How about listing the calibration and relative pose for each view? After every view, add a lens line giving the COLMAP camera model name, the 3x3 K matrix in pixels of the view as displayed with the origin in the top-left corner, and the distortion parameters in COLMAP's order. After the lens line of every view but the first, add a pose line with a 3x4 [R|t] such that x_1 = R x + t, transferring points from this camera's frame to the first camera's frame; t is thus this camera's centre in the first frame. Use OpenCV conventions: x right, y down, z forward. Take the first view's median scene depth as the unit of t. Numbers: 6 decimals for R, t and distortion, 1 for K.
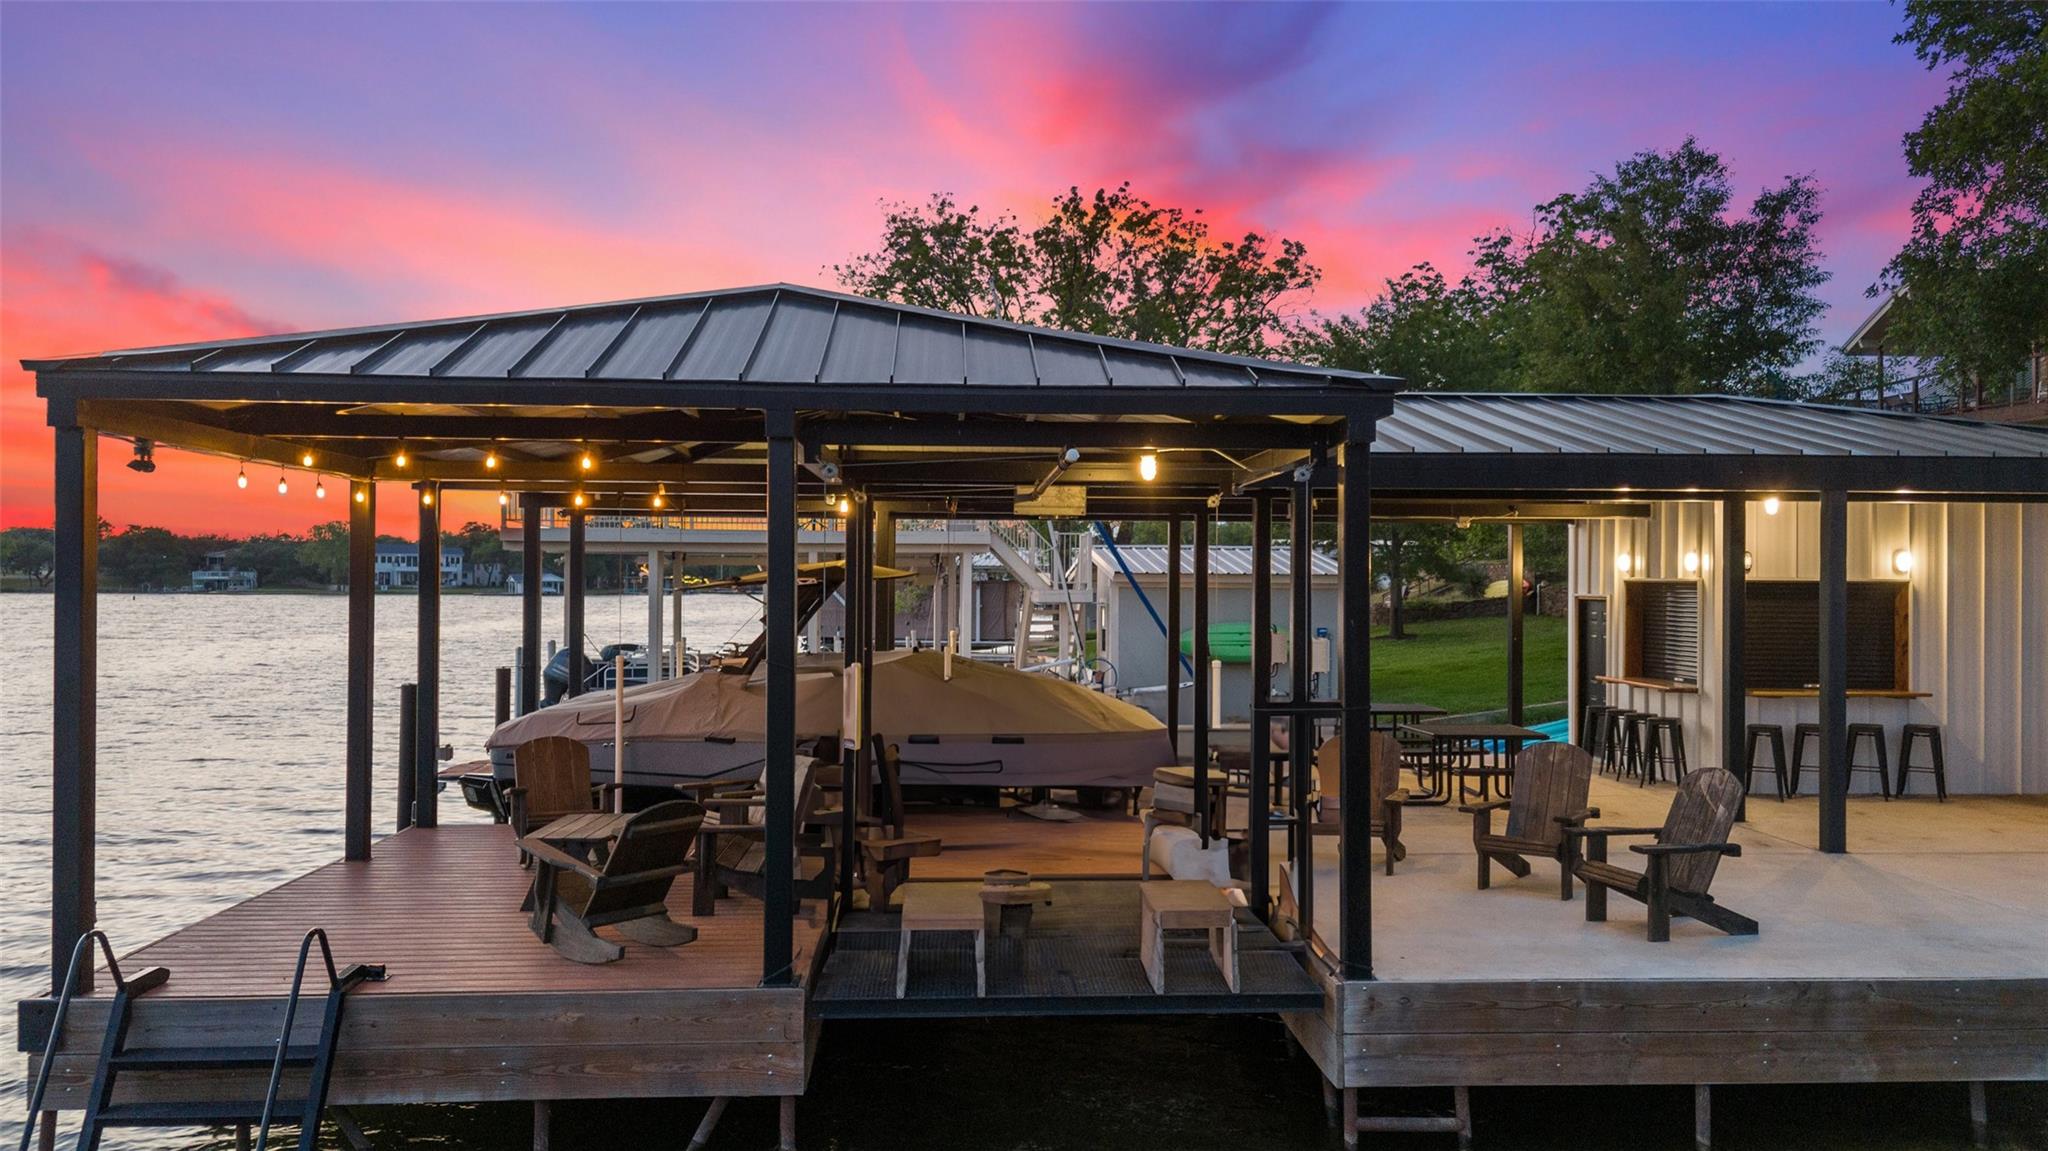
lens RADIAL K [[1490.3, 0, 1082.2], [0, 1490.3, 600.0], [0, 0, 1]] dist [0.083010, -0.062894]
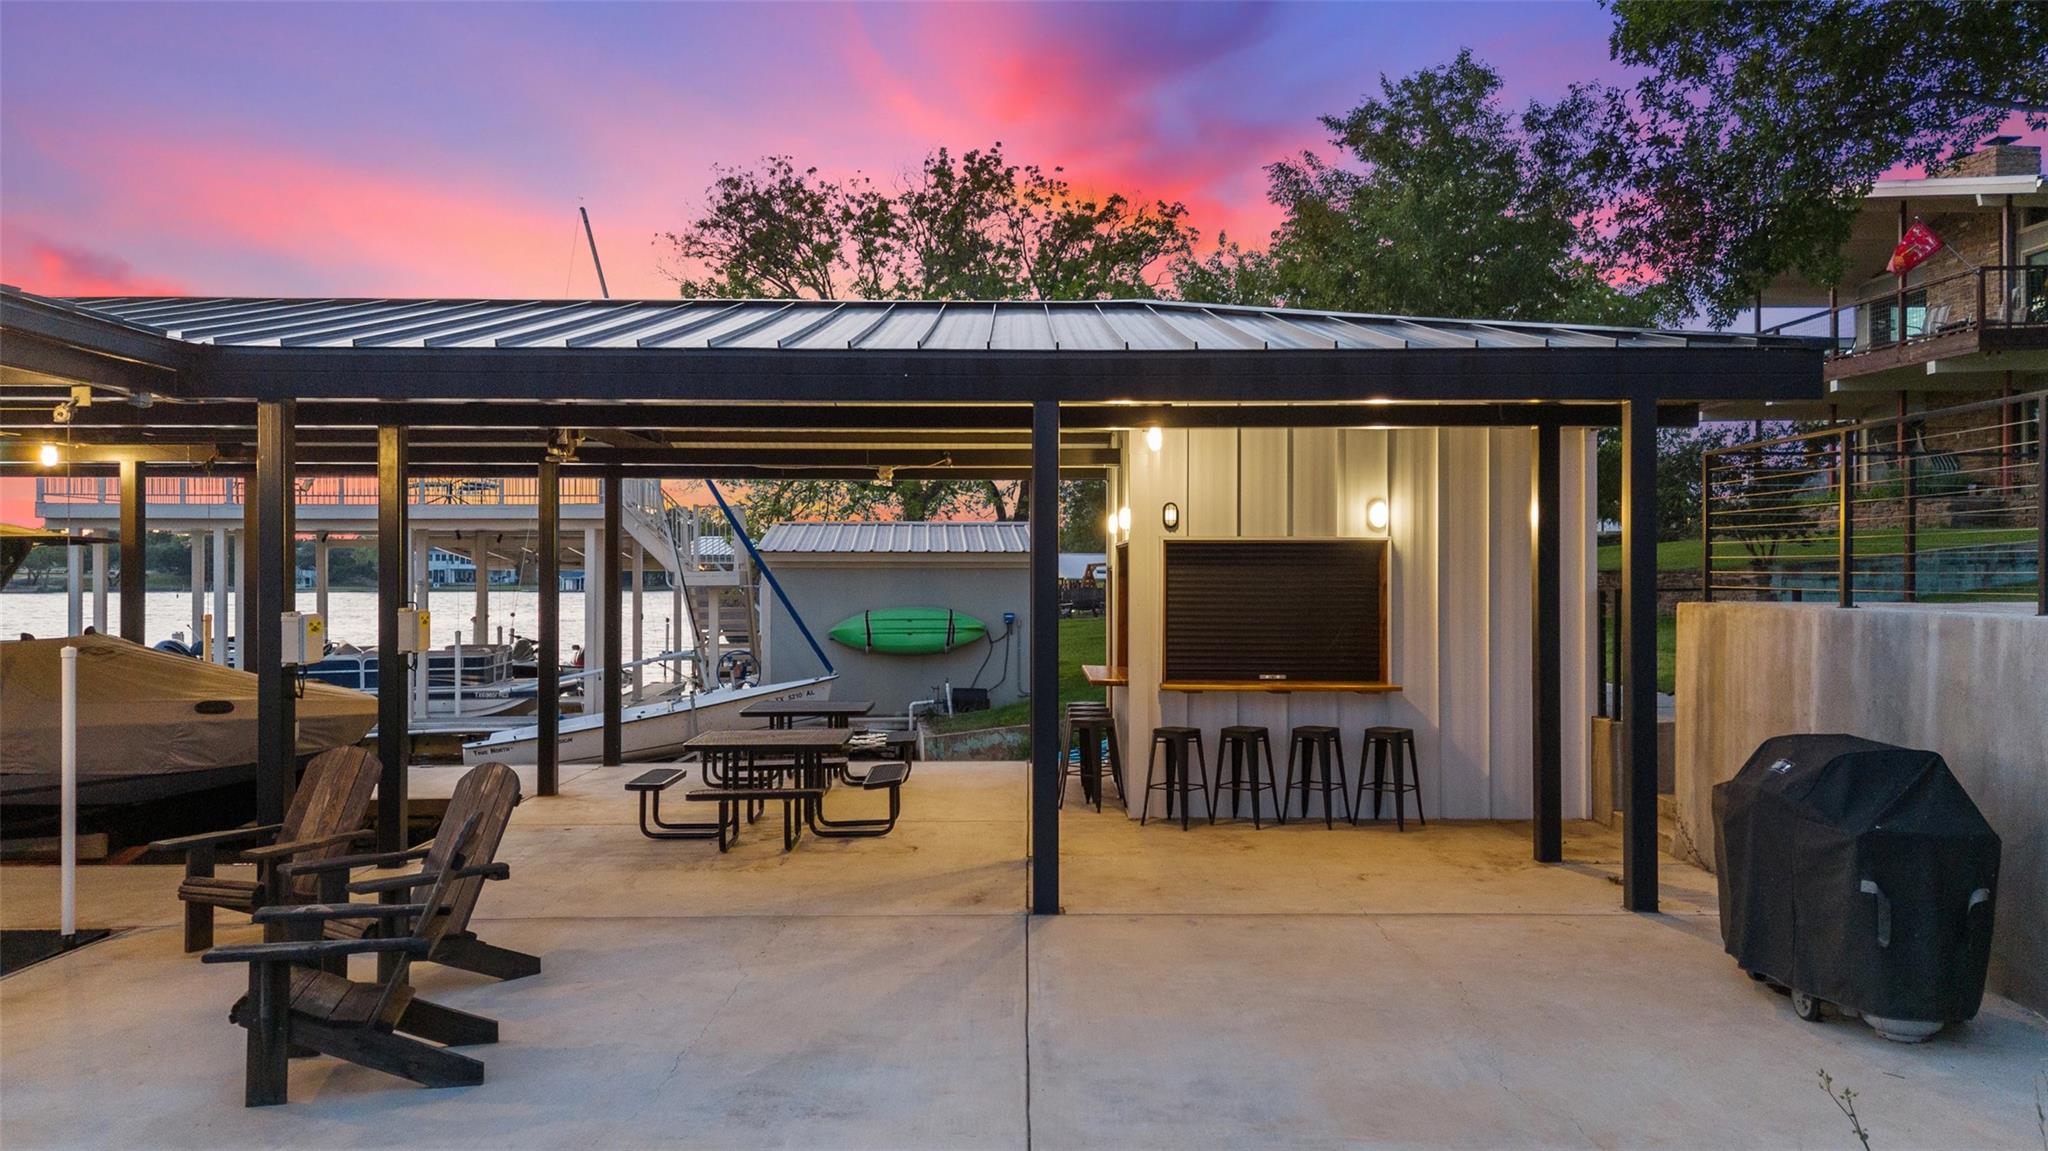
lens RADIAL K [[1491.3, 0, 1052.5], [0, 1491.3, 596.1], [0, 0, 1]] dist [0.069554, -0.062222]
pose [[0.998382, -0.006028, -0.056538, 0.418043], [0.006127, 0.999980, 0.001562, 0.013770], [0.056527, -0.001906, 0.998399, 0.237099]]
